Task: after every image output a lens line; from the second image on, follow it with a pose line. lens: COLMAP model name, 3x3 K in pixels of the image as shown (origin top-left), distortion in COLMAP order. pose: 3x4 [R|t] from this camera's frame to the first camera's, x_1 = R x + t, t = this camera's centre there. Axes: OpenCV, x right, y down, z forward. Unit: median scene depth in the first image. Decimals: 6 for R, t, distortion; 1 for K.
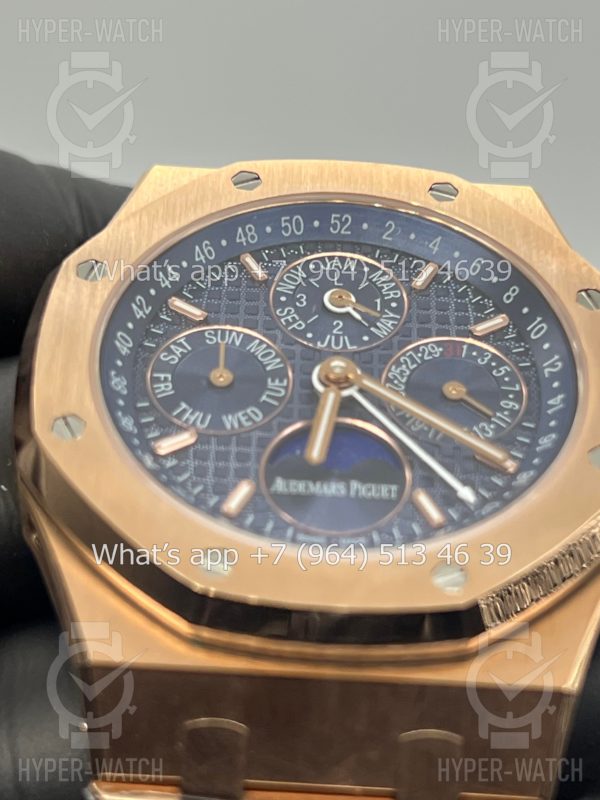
lens RADIAL K [[1884.9, 0, 294.2], [0, 1884.9, 404.9], [0, 0, 1]] dist [0.217691, 0.000000]
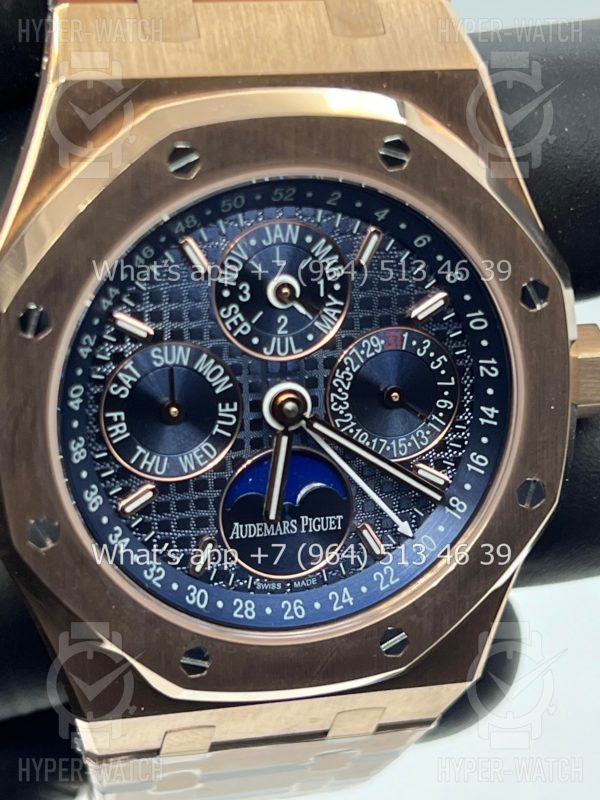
lens RADIAL K [[1884.9, 0, 298.6], [0, 1884.9, 392.6], [0, 0, 1]] dist [0.217691, 0.000000]
pose [[0.978071, -0.092987, 0.186361, -0.158759], [-0.097246, 0.587377, 0.803450, -0.829179], [-0.184174, -0.803954, 0.565454, 0.418943]]
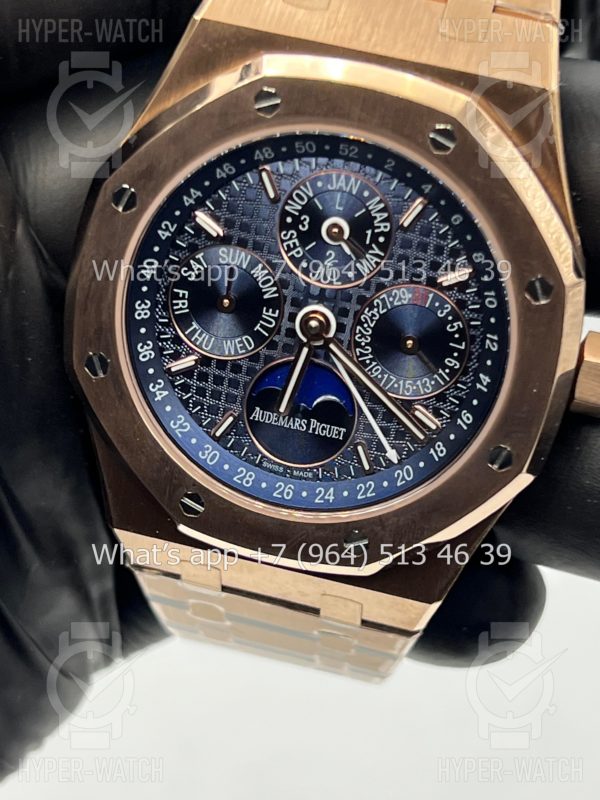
lens RADIAL K [[1884.9, 0, 291.5], [0, 1884.9, 398.5], [0, 0, 1]] dist [0.217691, 0.000000]
pose [[0.966976, 0.195355, -0.163685, 0.215332], [0.024050, 0.569433, 0.821686, -0.984664], [0.253728, -0.798487, 0.545930, 0.279949]]
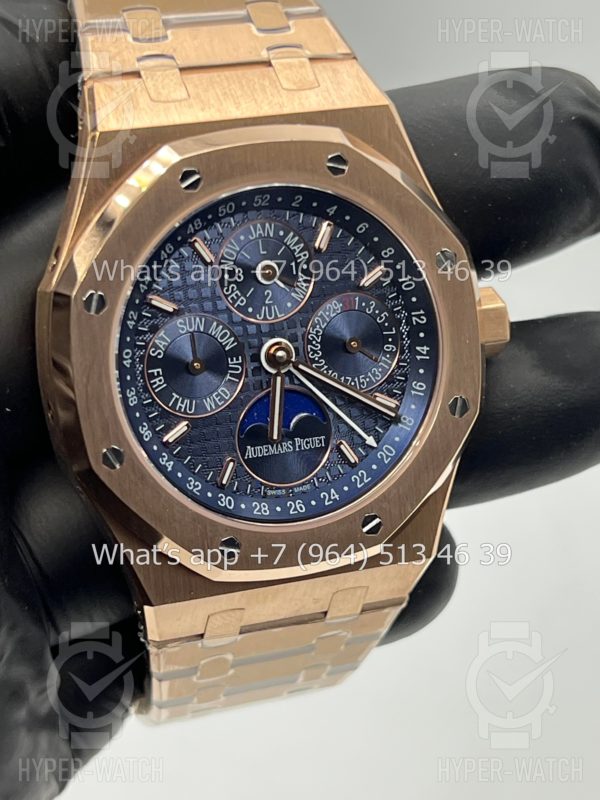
lens RADIAL K [[1884.9, 0, 301.6], [0, 1884.9, 394.5], [0, 0, 1]] dist [0.217691, 0.000000]
pose [[0.950278, -0.168839, 0.261658, -0.328027], [-0.082460, 0.673828, 0.734272, -1.013091], [-0.300287, -0.719339, 0.626402, 0.091158]]
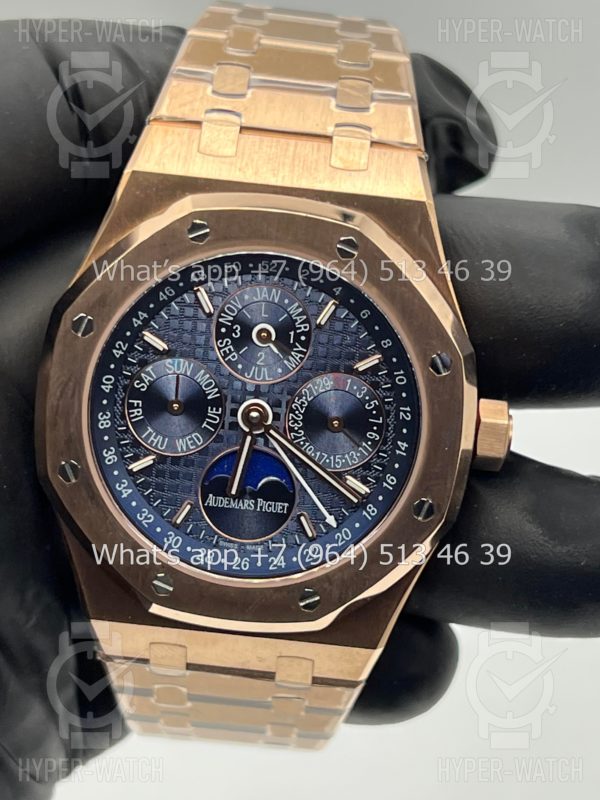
lens RADIAL K [[1884.9, 0, 300.8], [0, 1884.9, 397.3], [0, 0, 1]] dist [0.217691, 0.000000]
pose [[0.996016, 0.073010, -0.051203, 0.128895], [-0.010829, 0.668969, 0.743211, -1.083554], [0.088515, -0.739696, 0.667094, 0.046812]]
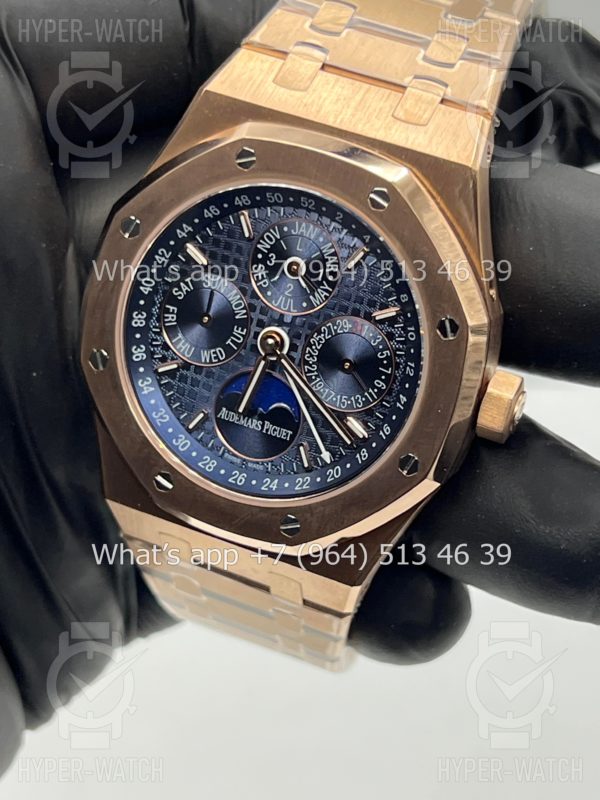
lens RADIAL K [[1884.9, 0, 293.4], [0, 1884.9, 401.1], [0, 0, 1]] dist [0.217691, 0.000000]
pose [[0.913172, 0.274497, -0.301278, 0.497431], [0.065011, 0.631635, 0.772535, -1.132602], [0.402356, -0.725044, 0.558946, 0.126478]]
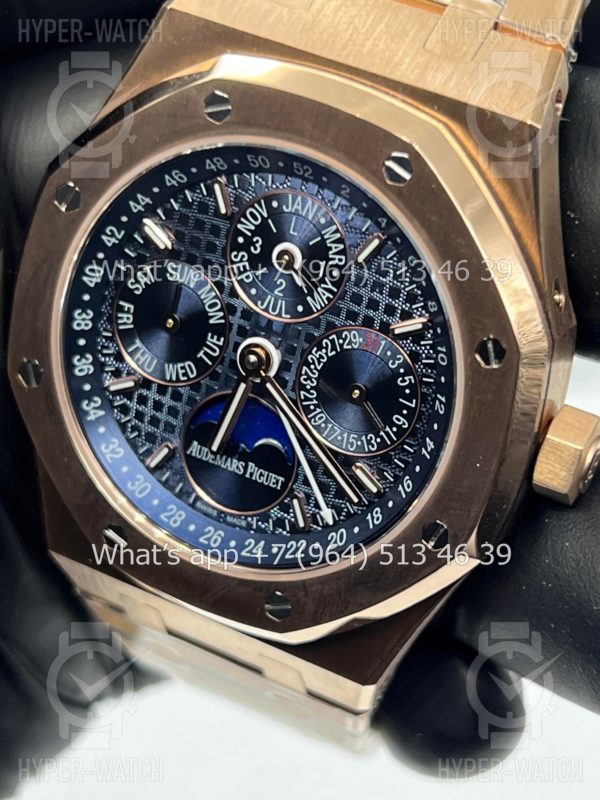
lens RADIAL K [[1884.9, 0, 300.2], [0, 1884.9, 405.6], [0, 0, 1]] dist [0.217691, 0.000000]
pose [[0.879546, 0.315939, -0.355783, 0.439884], [0.123095, 0.571193, 0.811533, -0.879644], [0.459616, -0.757576, 0.463500, 0.470528]]
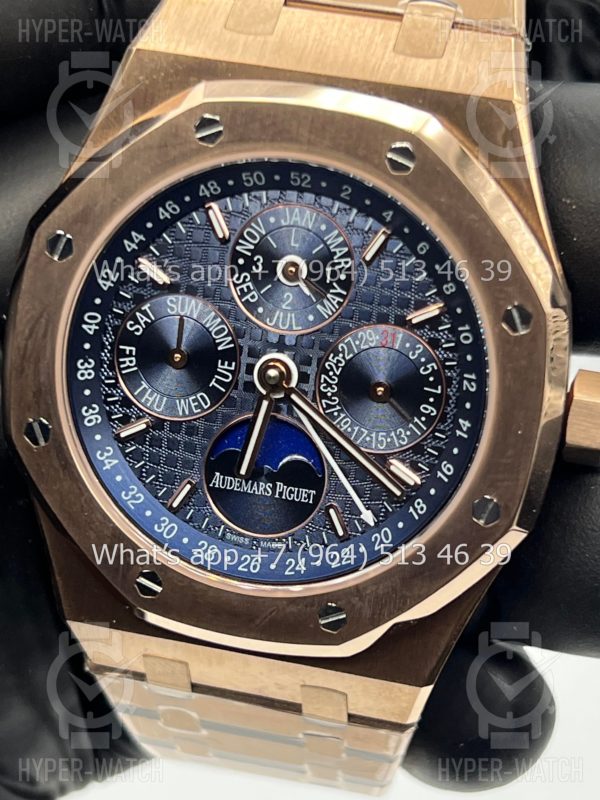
lens RADIAL K [[1884.9, 0, 304.4], [0, 1884.9, 417.8], [0, 0, 1]] dist [0.217691, 0.000000]
pose [[0.970483, 0.132721, -0.201367, 0.263376], [0.067210, 0.653040, 0.754335, -0.825946], [0.231617, -0.745603, 0.624844, 0.282768]]
